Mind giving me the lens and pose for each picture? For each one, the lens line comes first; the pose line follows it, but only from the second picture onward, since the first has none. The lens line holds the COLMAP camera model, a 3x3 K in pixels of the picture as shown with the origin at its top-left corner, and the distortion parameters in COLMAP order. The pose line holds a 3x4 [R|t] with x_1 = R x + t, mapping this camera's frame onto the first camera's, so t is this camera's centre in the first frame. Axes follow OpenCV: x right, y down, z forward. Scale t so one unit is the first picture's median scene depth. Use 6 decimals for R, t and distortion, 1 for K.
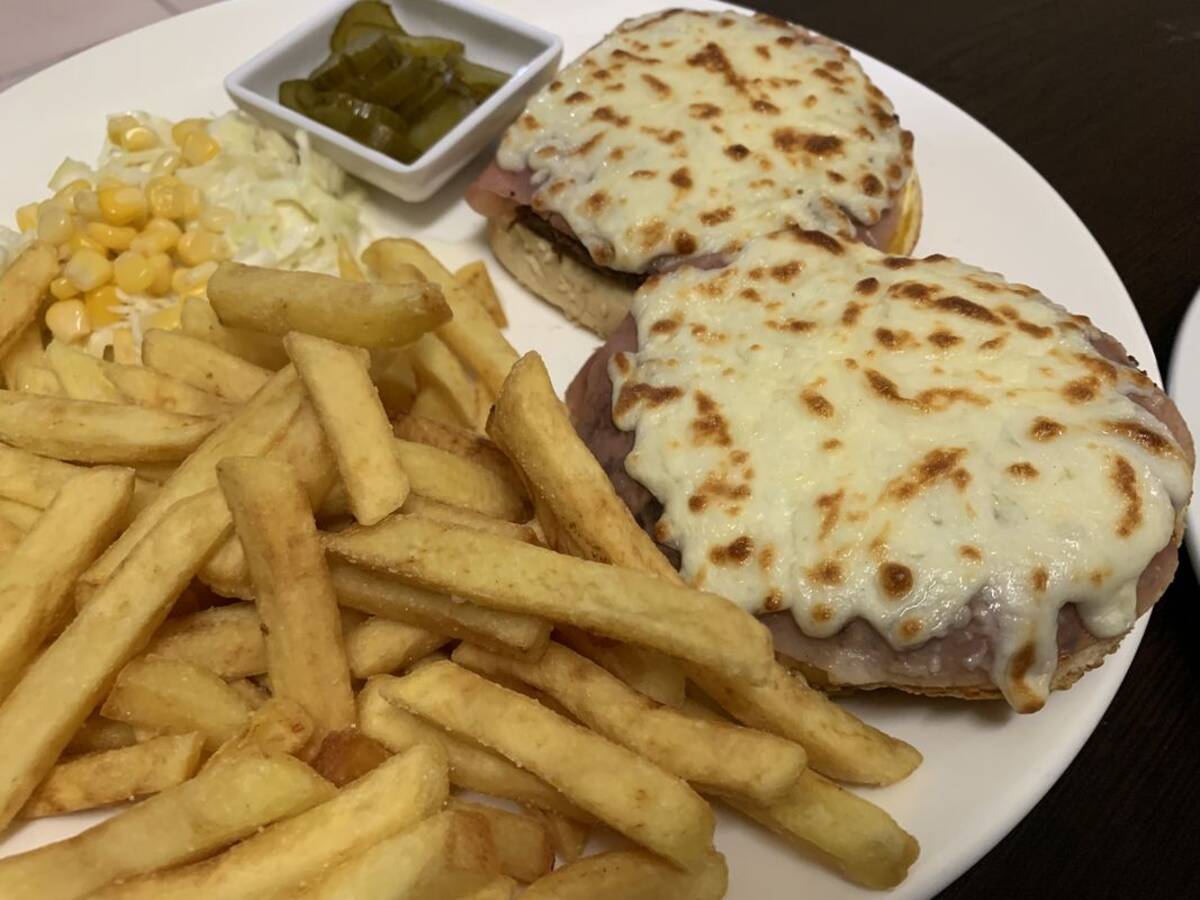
lens RADIAL K [[971.5, 0, 596.2], [0, 971.5, 442.2], [0, 0, 1]] dist [0.109407, -0.313281]
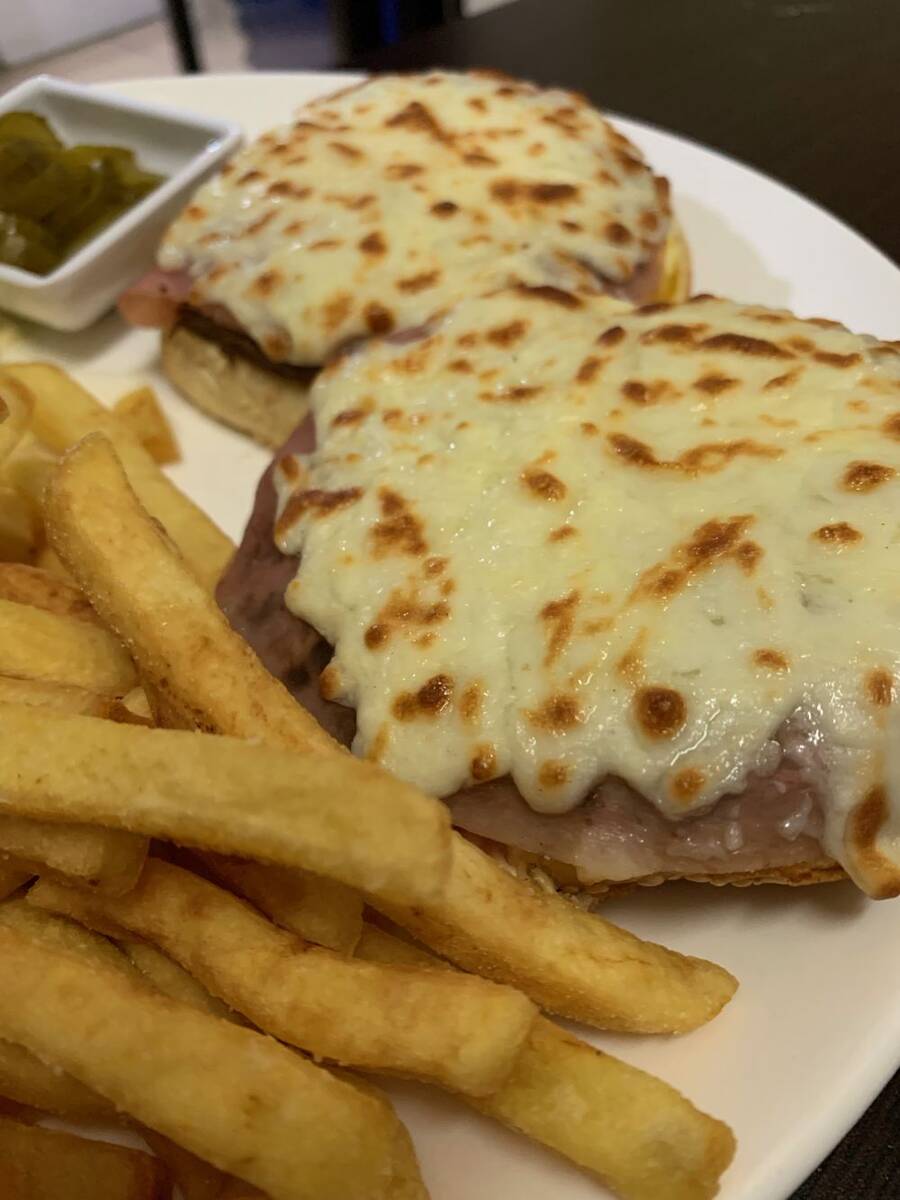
lens RADIAL K [[968.0, 0, 450.0], [0, 968.0, 600.0], [0, 0, 1]] dist [0.050994, -0.136997]
pose [[0.994652, -0.103246, -0.002604, 0.158114], [0.102971, 0.993316, -0.052152, 0.076929], [0.007972, 0.051605, 0.998636, 0.314194]]
